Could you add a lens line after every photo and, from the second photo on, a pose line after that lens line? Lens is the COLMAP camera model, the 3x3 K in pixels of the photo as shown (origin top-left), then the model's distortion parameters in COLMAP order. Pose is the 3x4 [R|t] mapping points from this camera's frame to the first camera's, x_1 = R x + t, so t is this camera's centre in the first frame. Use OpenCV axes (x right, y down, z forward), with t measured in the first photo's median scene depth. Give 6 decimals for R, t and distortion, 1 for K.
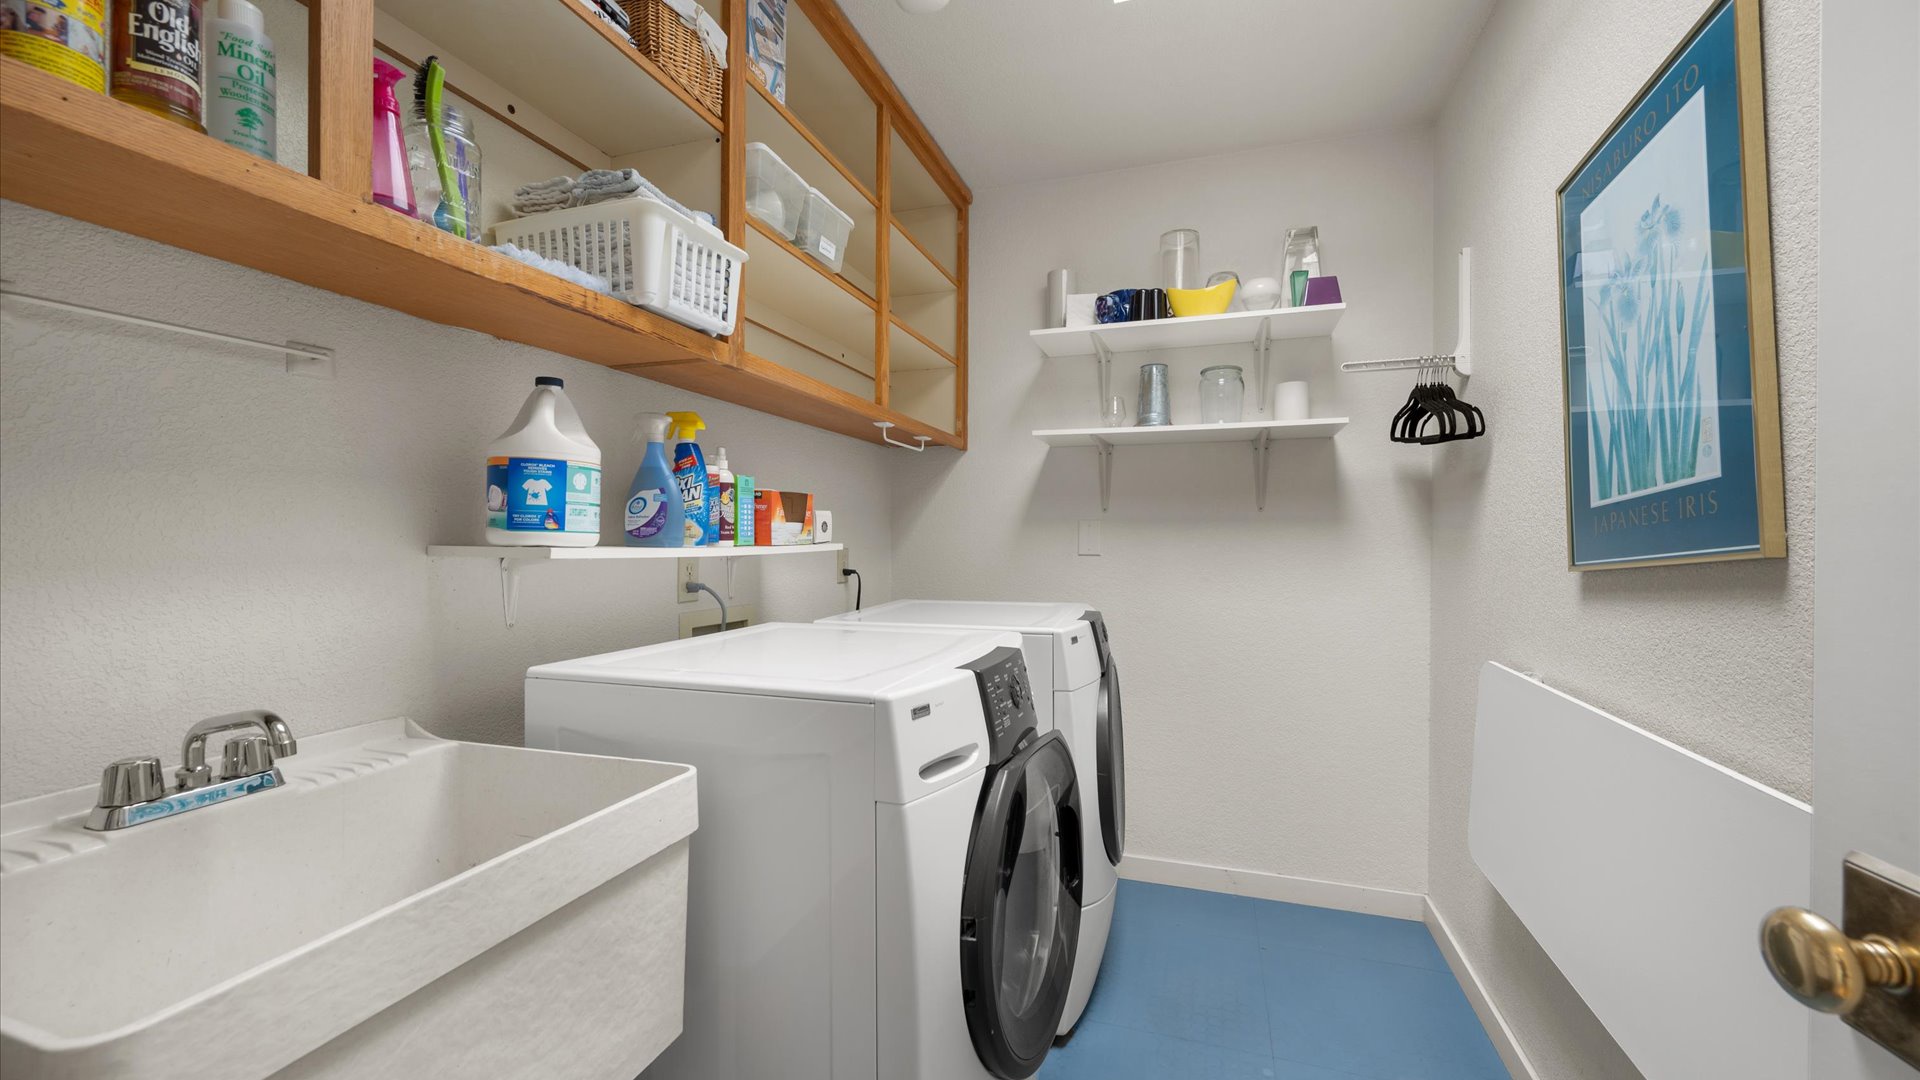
lens RADIAL K [[745.2, 0, 971.4], [0, 745.2, 535.1], [0, 0, 1]] dist [-0.006637, 0.000810]
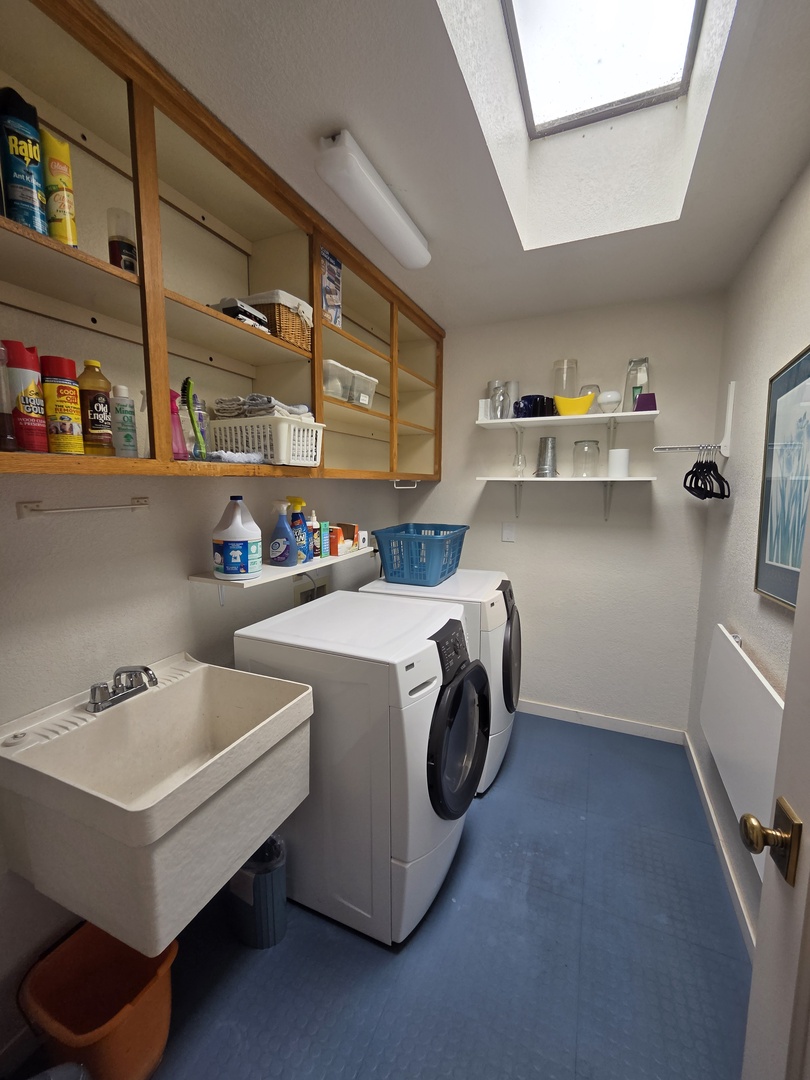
lens RADIAL K [[449.5, 0, 400.4], [0, 449.5, 537.1], [0, 0, 1]] dist [-0.010222, -0.000335]
pose [[0.994137, 0.013228, -0.107311, 0.029740], [-0.000071, 0.992568, 0.121694, -0.218077], [0.108123, -0.120973, 0.986750, -0.193032]]
